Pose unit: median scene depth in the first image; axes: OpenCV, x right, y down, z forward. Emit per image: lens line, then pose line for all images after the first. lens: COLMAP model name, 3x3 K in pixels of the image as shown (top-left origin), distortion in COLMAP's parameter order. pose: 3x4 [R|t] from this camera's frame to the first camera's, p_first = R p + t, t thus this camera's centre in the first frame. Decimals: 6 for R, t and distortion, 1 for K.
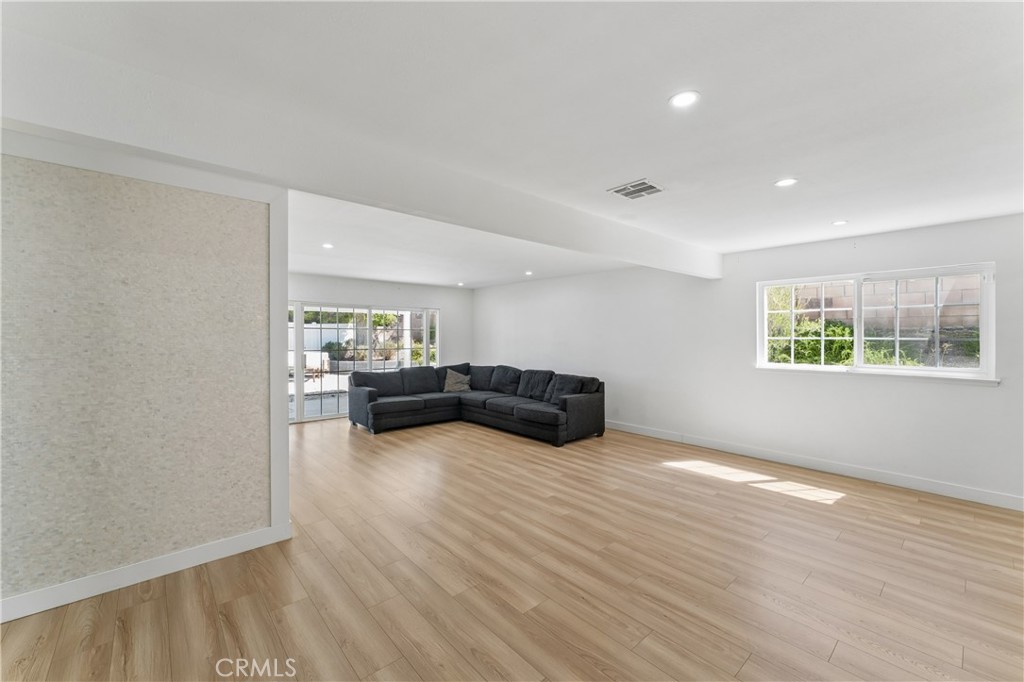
lens RADIAL K [[414.1, 0, 508.2], [0, 414.1, 332.8], [0, 0, 1]] dist [0.001687, 0.000158]
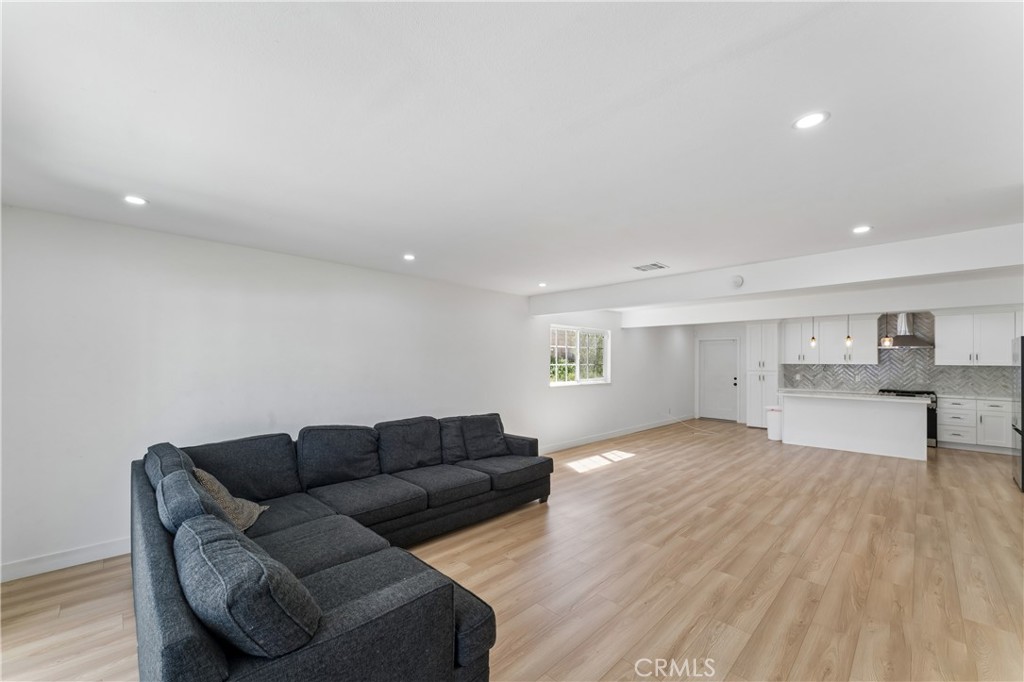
lens RADIAL K [[407.4, 0, 508.4], [0, 407.4, 359.9], [0, 0, 1]] dist [-0.000975, 0.000285]
pose [[-0.062553, 0.004611, 0.998031, -0.920626], [-0.013336, 0.999896, -0.005456, 0.007197], [-0.997953, -0.013651, -0.062485, 1.544036]]
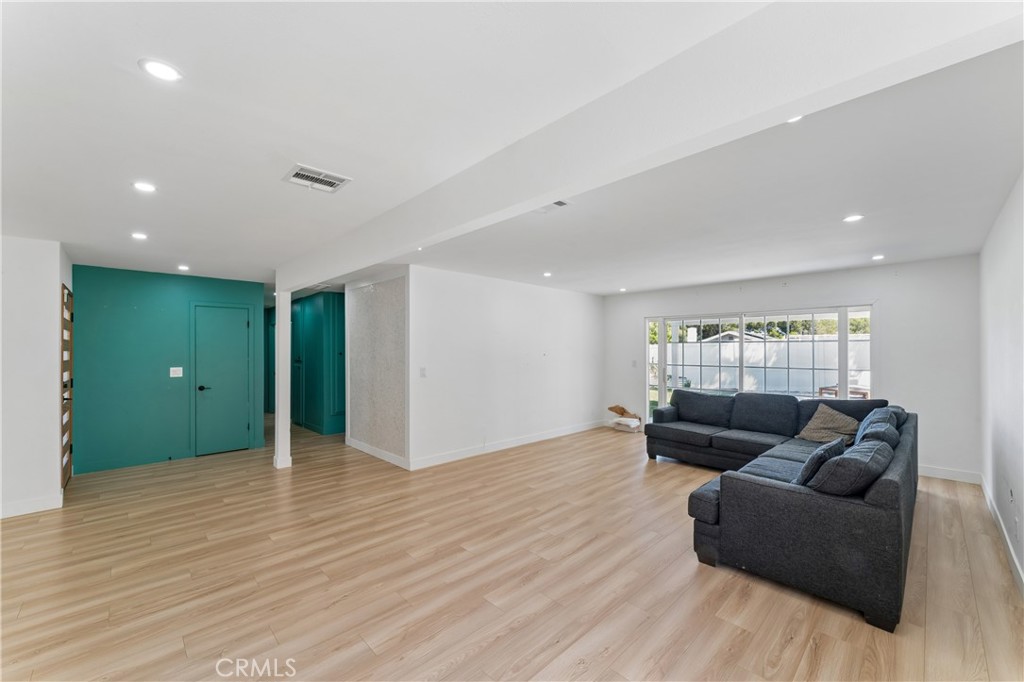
lens RADIAL K [[404.0, 0, 510.7], [0, 404.0, 349.3], [0, 0, 1]] dist [-0.000386, 0.000072]
pose [[0.047230, -0.003340, -0.998878, 0.859423], [0.009914, 0.999947, -0.002874, 0.006472], [0.998835, -0.009767, 0.047261, 1.007967]]
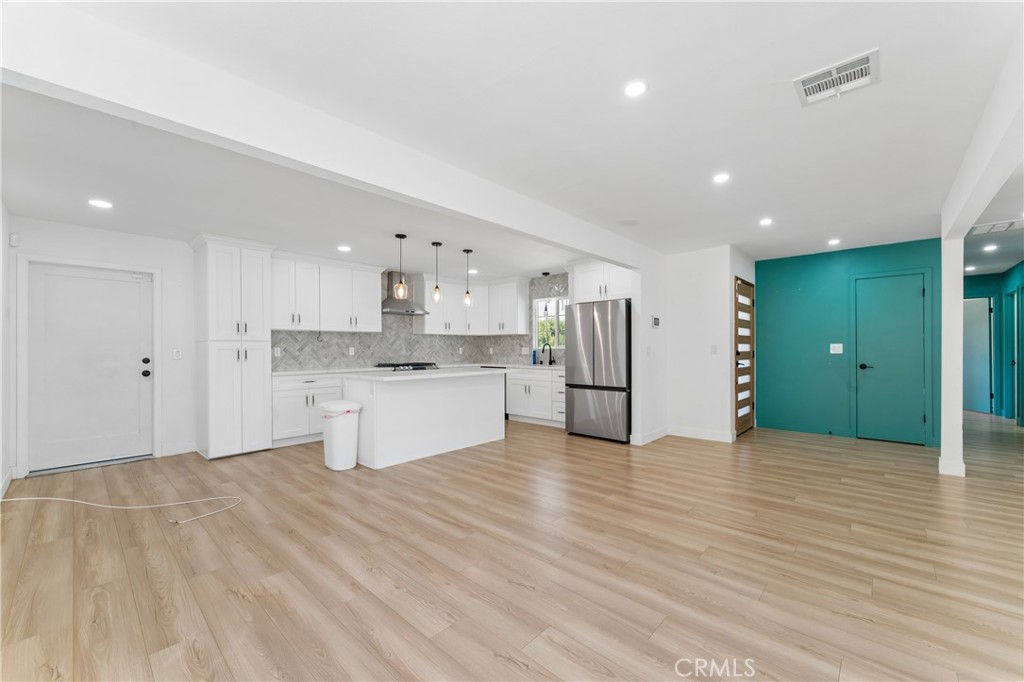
lens RADIAL K [[405.7, 0, 510.2], [0, 405.7, 350.5], [0, 0, 1]] dist [-0.001394, -0.000015]
pose [[-0.994396, 0.005037, -0.105600, 0.683567], [0.005239, 0.999985, -0.001627, 0.072165], [0.105590, -0.002171, -0.994407, 1.193365]]
